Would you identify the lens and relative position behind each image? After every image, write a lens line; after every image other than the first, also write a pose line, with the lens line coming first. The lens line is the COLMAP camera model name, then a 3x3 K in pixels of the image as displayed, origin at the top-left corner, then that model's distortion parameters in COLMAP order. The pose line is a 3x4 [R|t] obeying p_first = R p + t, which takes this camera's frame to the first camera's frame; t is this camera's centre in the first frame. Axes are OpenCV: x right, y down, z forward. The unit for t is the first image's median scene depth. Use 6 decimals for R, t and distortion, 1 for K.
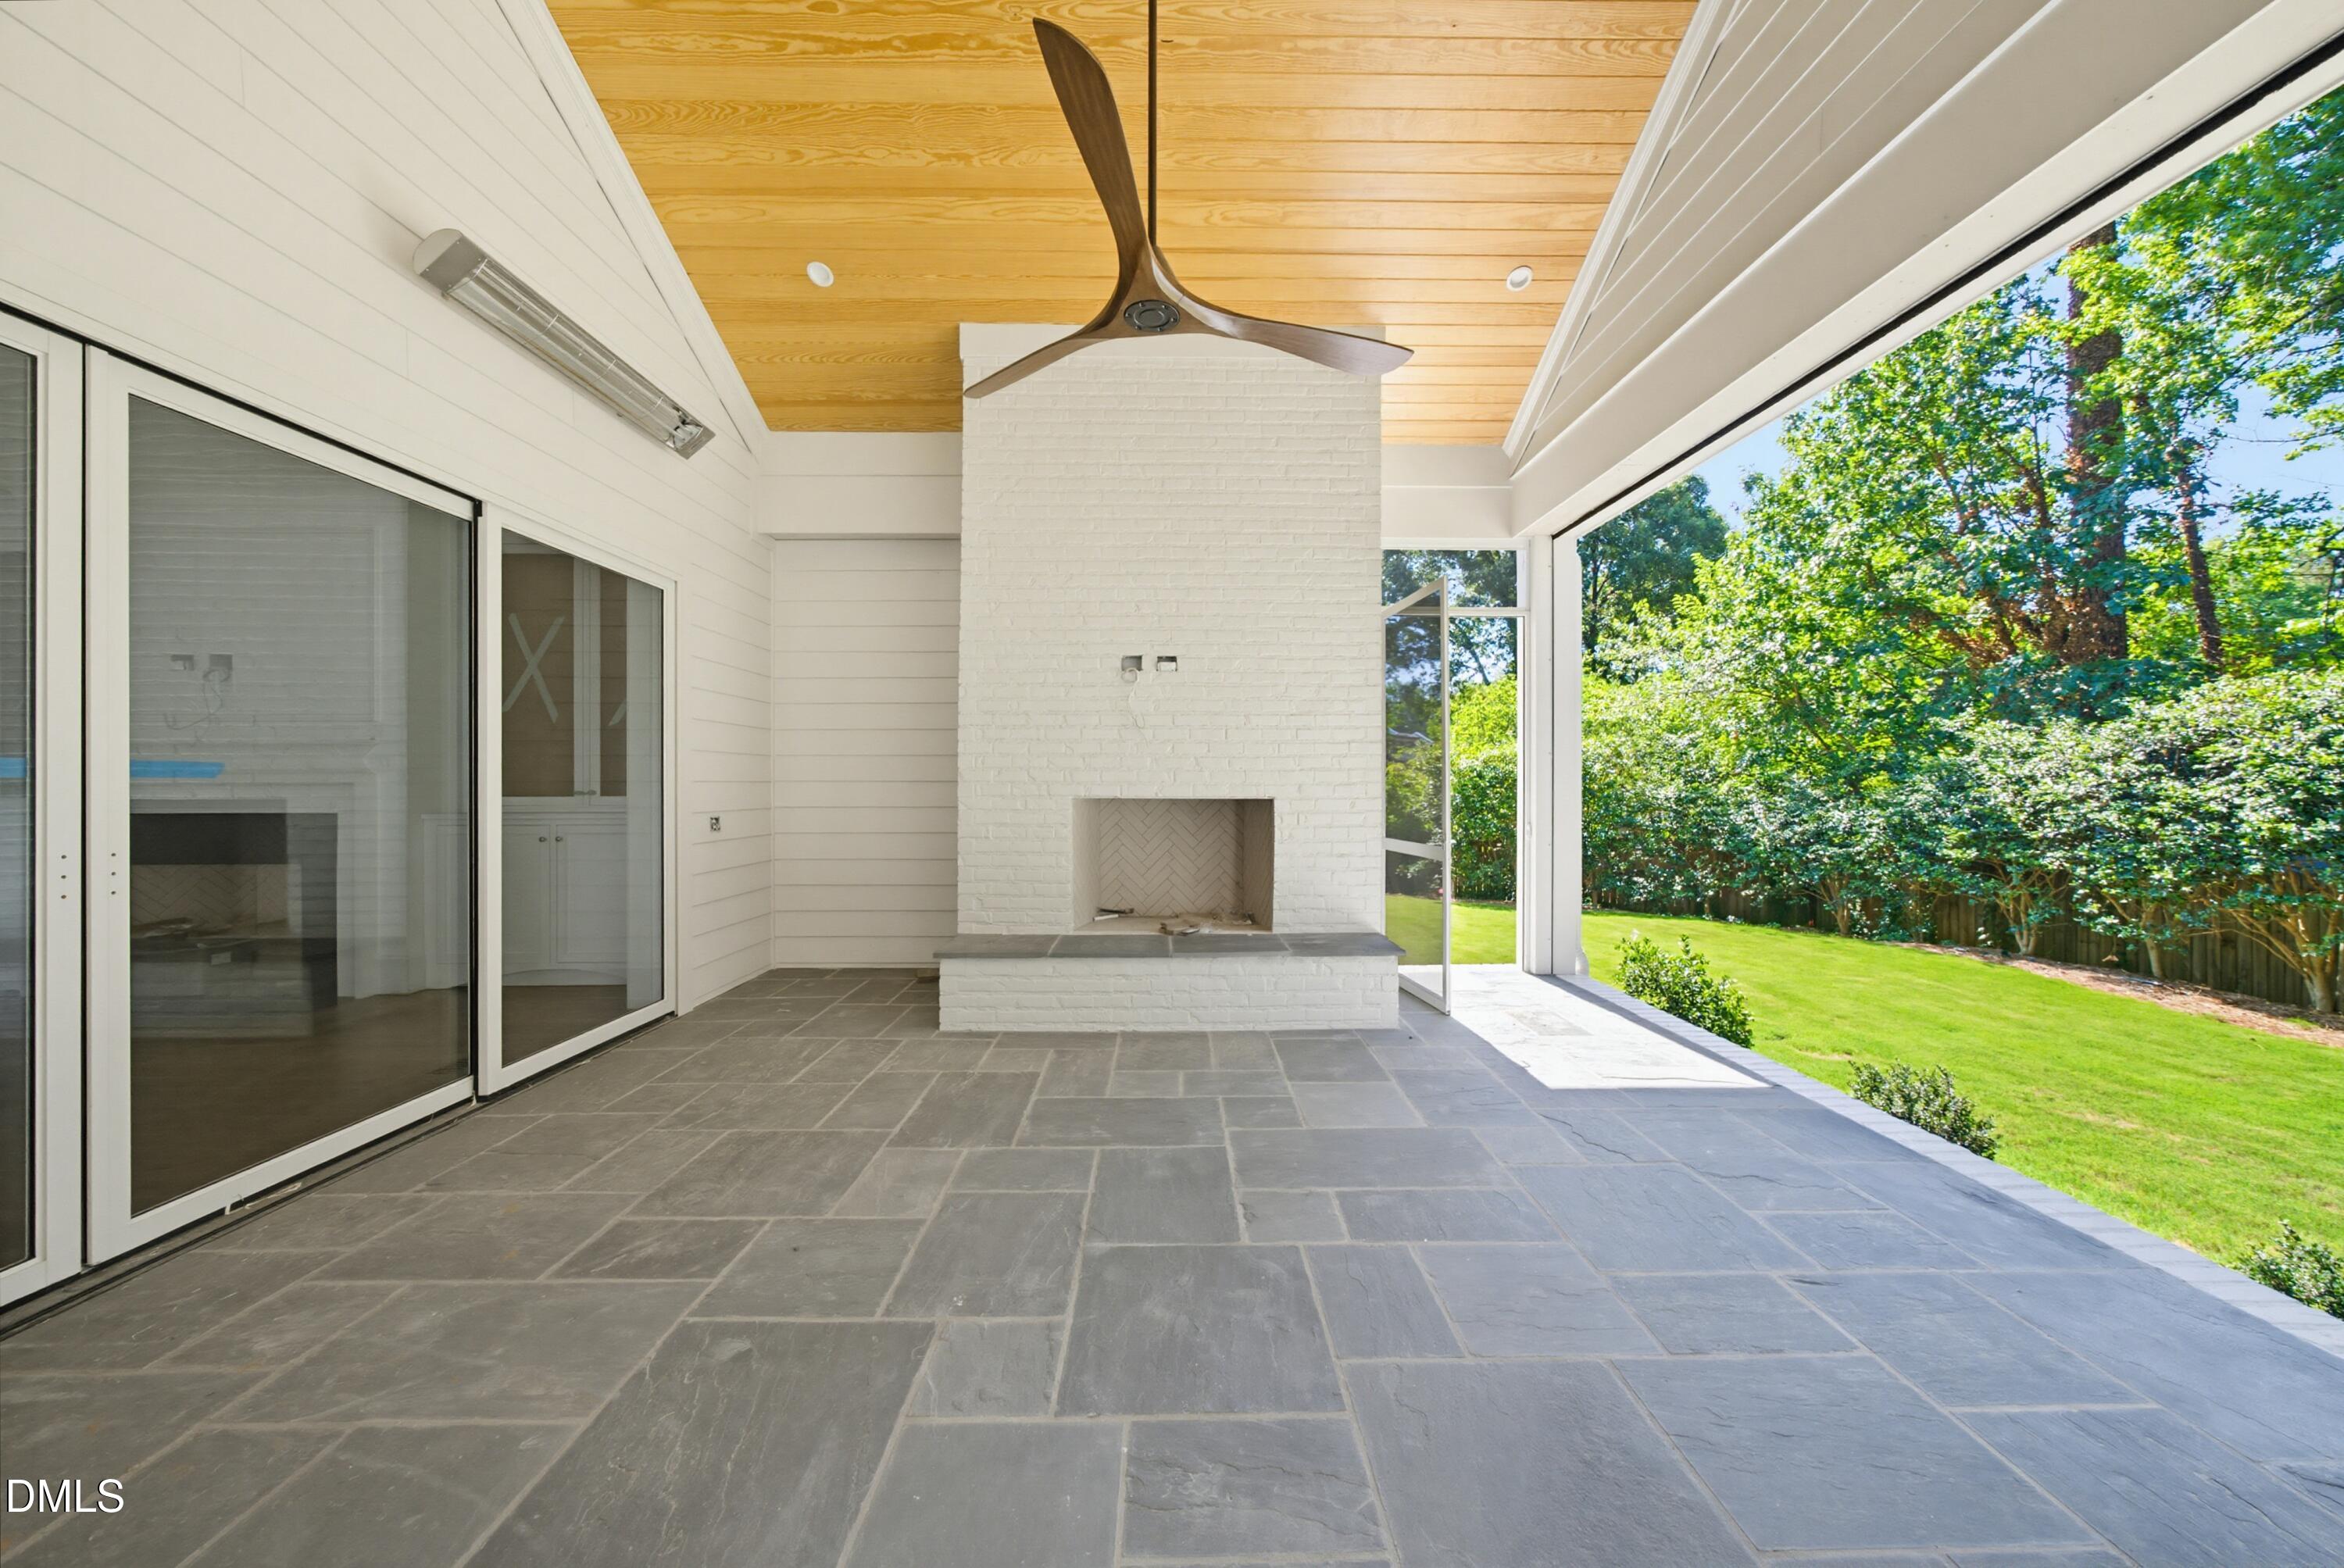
lens RADIAL K [[804.0, 0, 1181.7], [0, 804.0, 783.2], [0, 0, 1]] dist [-0.002991, 0.001120]
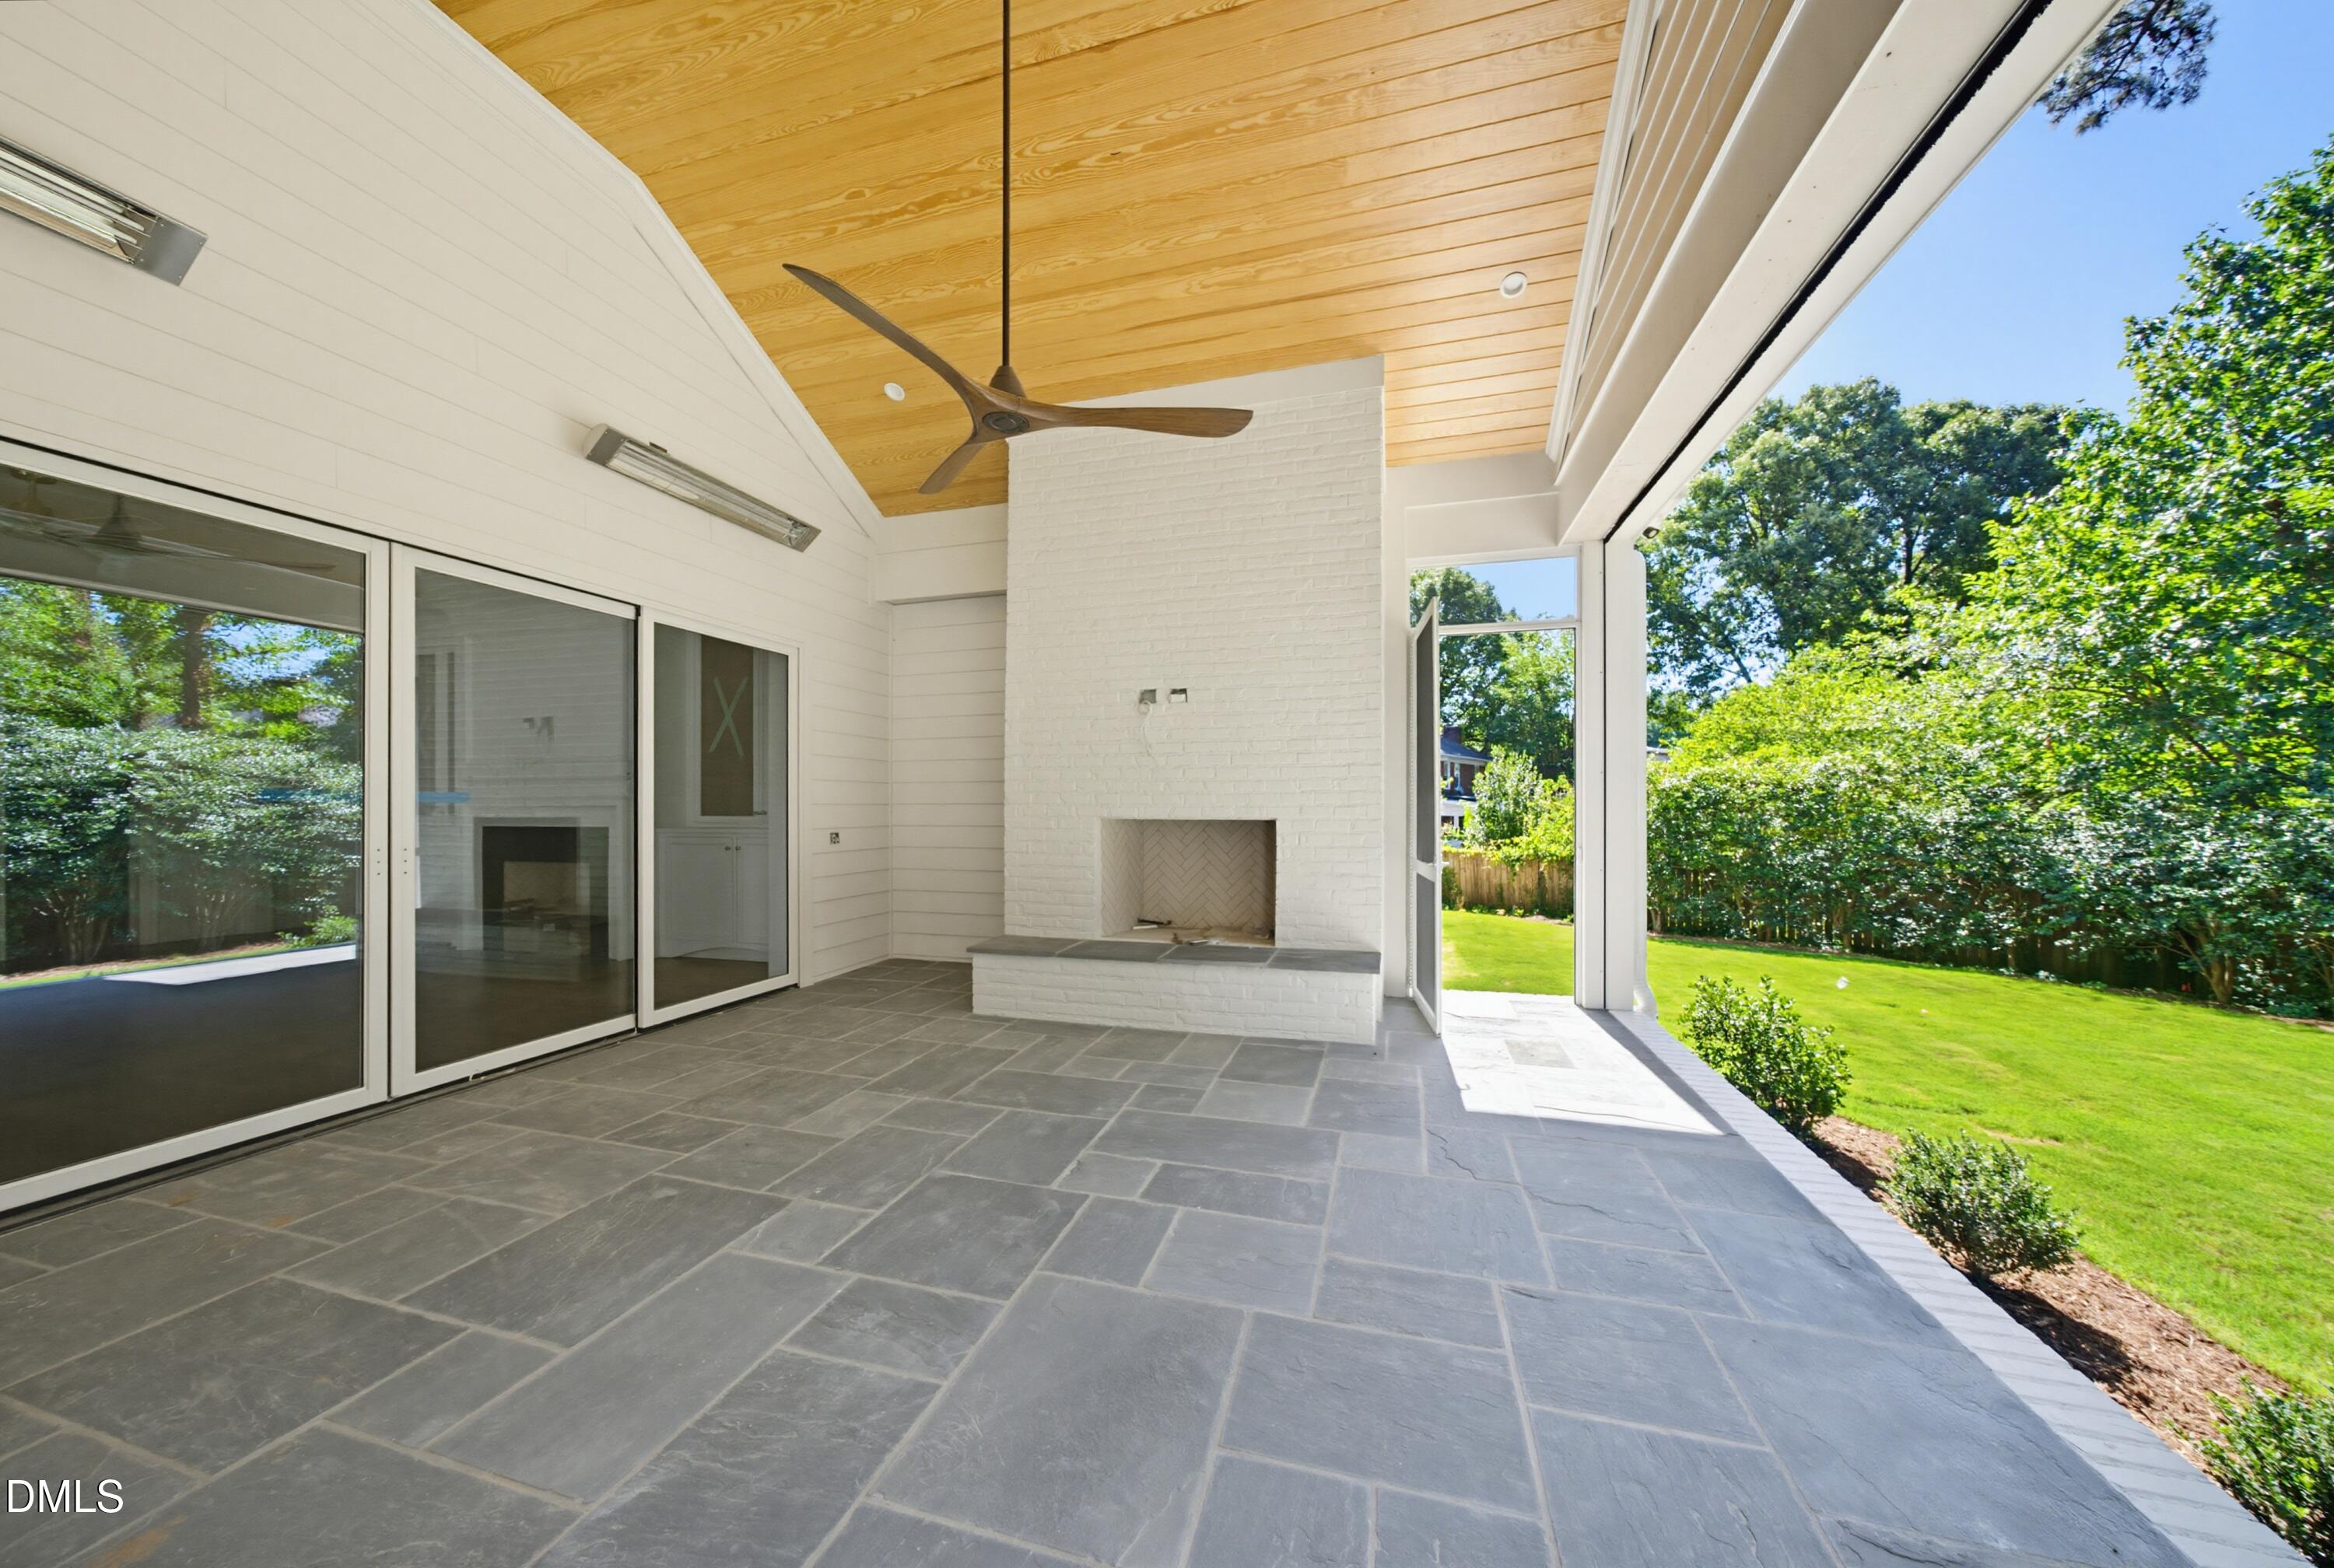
lens RADIAL K [[800.5, 0, 1158.1], [0, 800.5, 803.4], [0, 0, 1]] dist [-0.002991, 0.001120]
pose [[0.955370, -0.001688, -0.295407, 0.310601], [0.001058, 0.999997, -0.002295, 0.000125], [0.295410, 0.001880, 0.955369, -0.052844]]
